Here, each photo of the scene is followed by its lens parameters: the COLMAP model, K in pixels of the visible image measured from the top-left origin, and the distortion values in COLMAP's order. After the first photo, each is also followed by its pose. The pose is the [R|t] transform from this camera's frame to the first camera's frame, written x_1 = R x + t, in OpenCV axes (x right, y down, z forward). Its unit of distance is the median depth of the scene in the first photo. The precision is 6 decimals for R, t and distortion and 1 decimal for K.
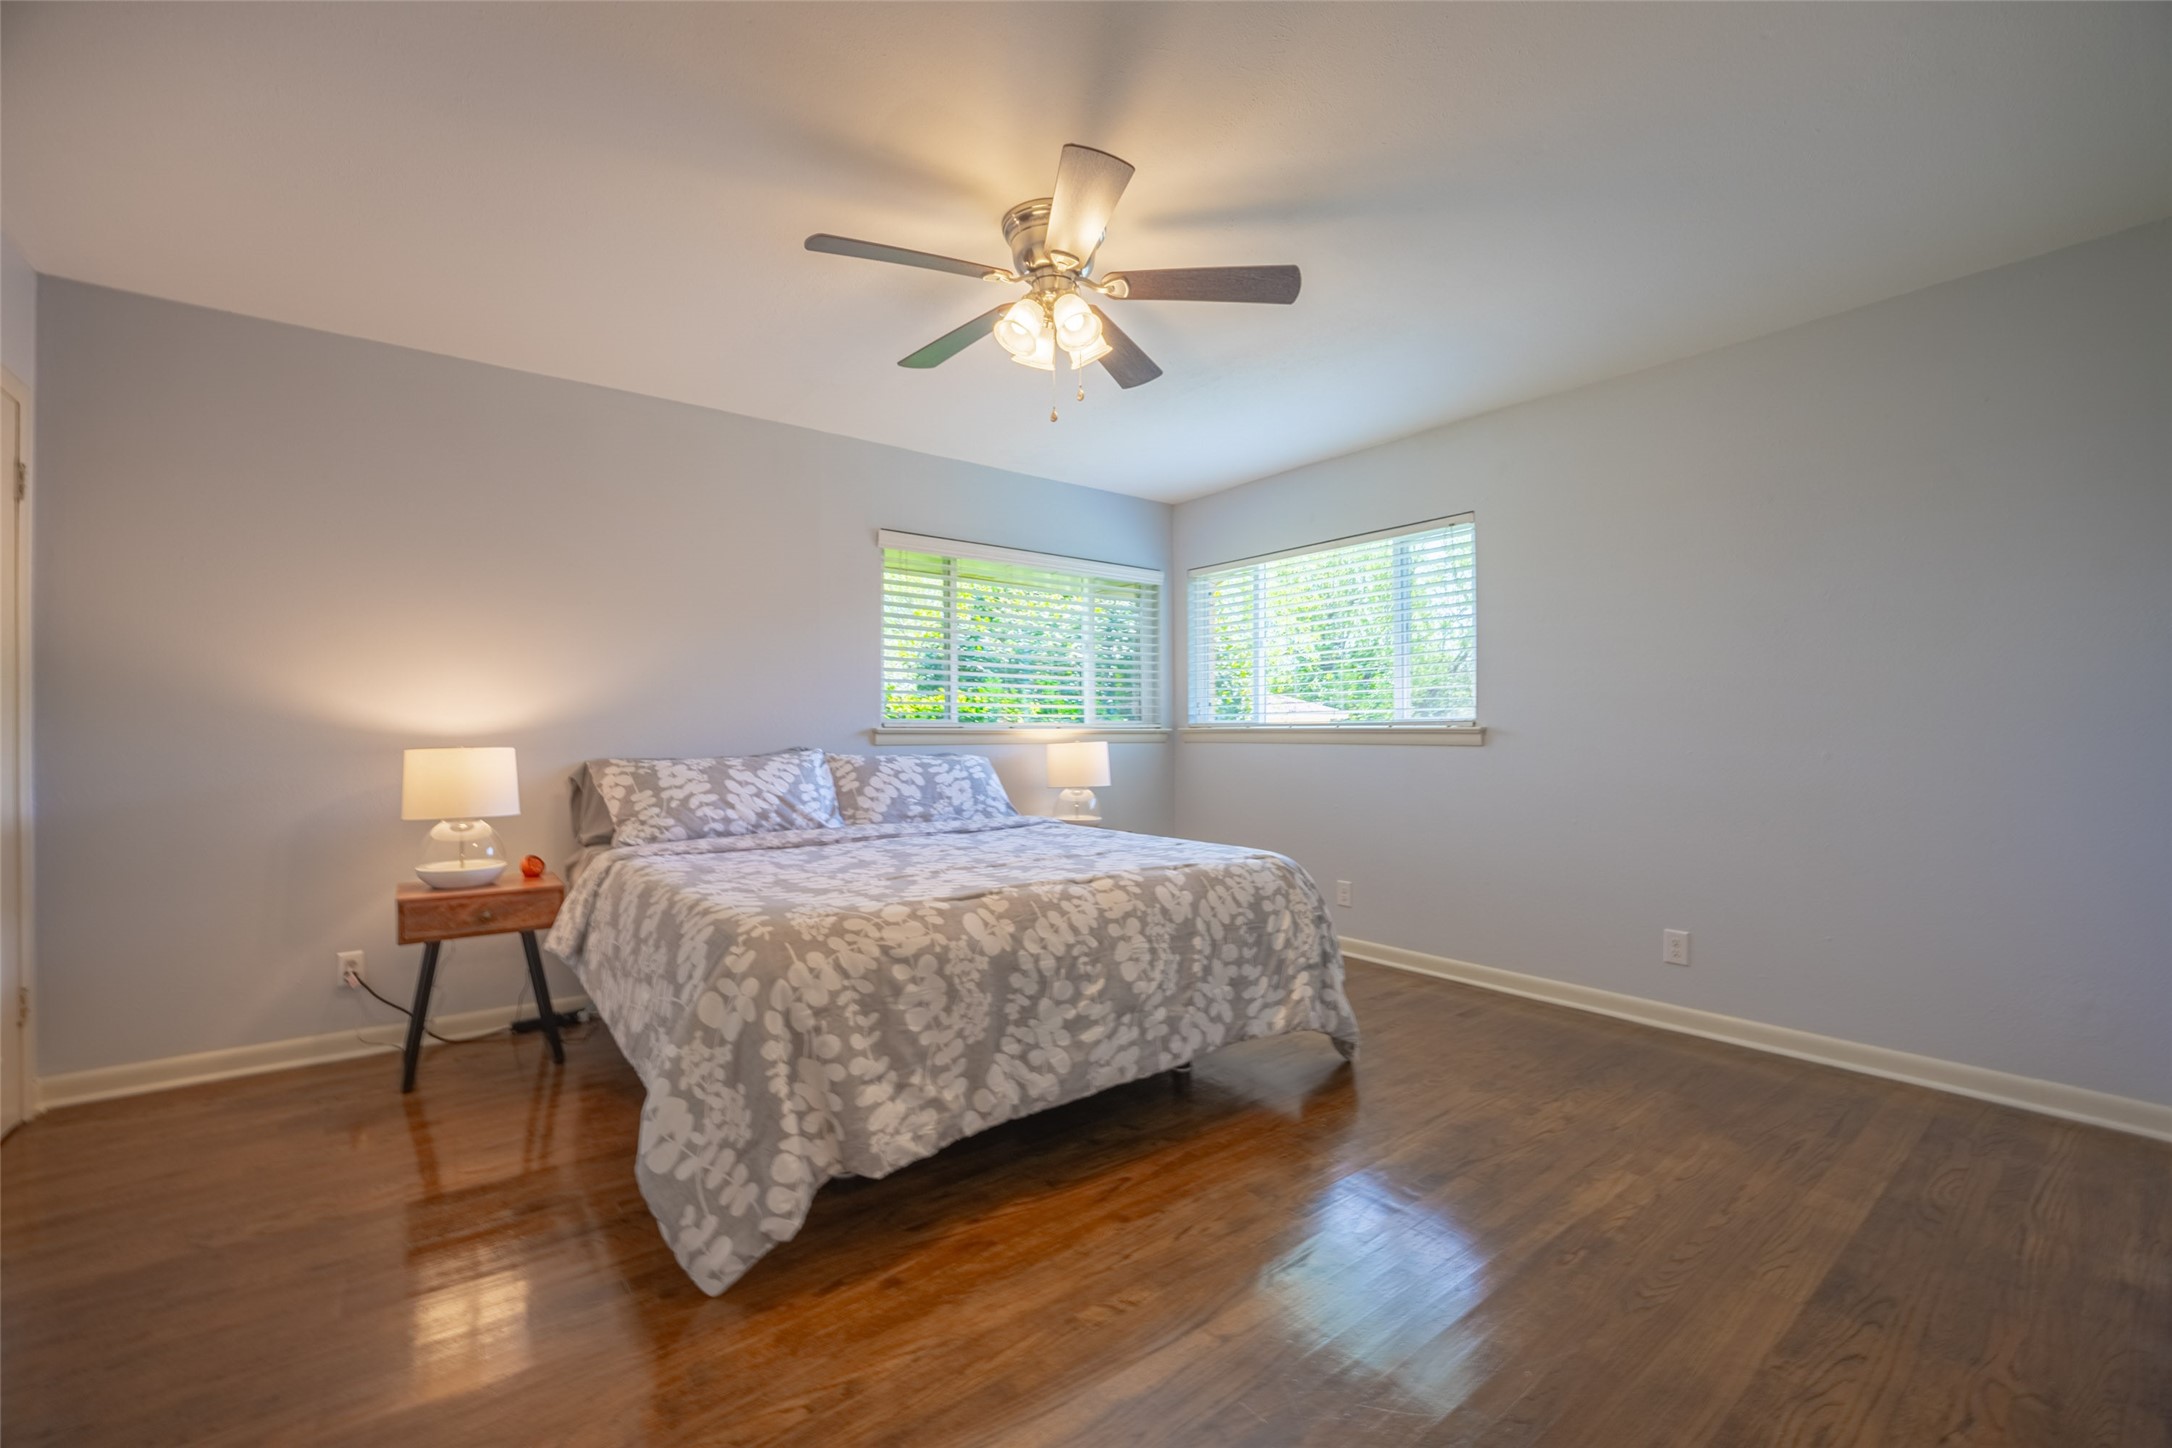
lens RADIAL K [[882.3, 0, 1083.0], [0, 882.3, 728.6], [0, 0, 1]] dist [-0.019657, 0.000101]
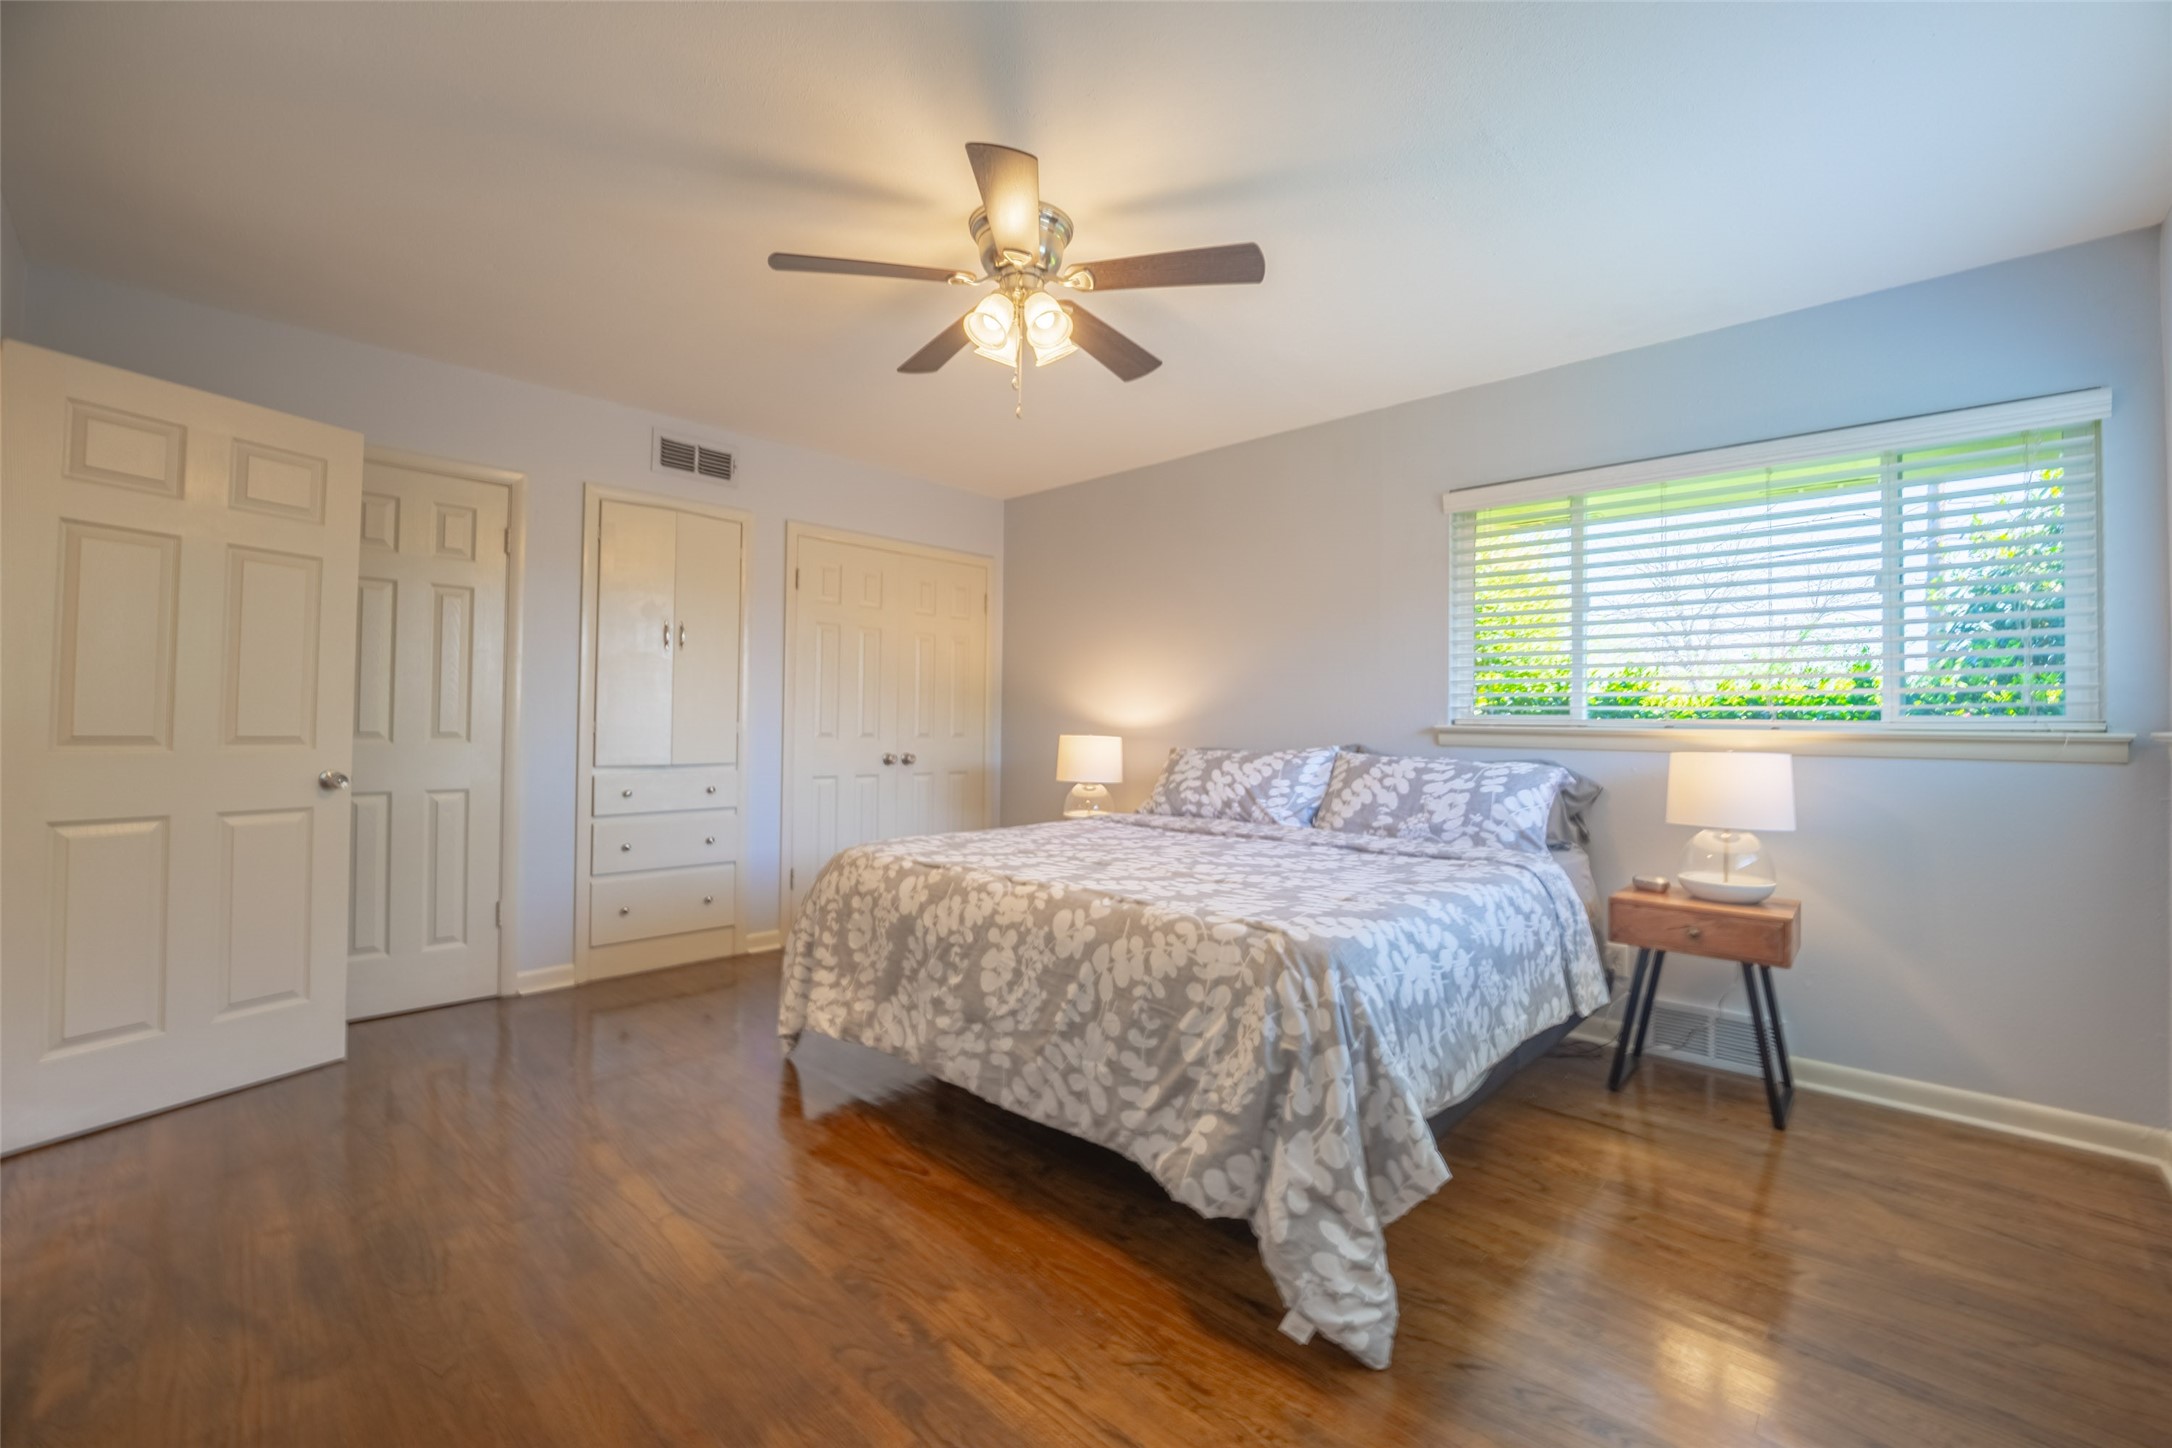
lens RADIAL K [[882.3, 0, 1083.0], [0, 882.3, 728.6], [0, 0, 1]] dist [-0.019657, 0.000101]
pose [[0.167301, 0.010626, -0.985849, 0.904825], [-0.009986, 0.999909, 0.009083, -0.003015], [0.985855, 0.008325, 0.167392, 0.858036]]
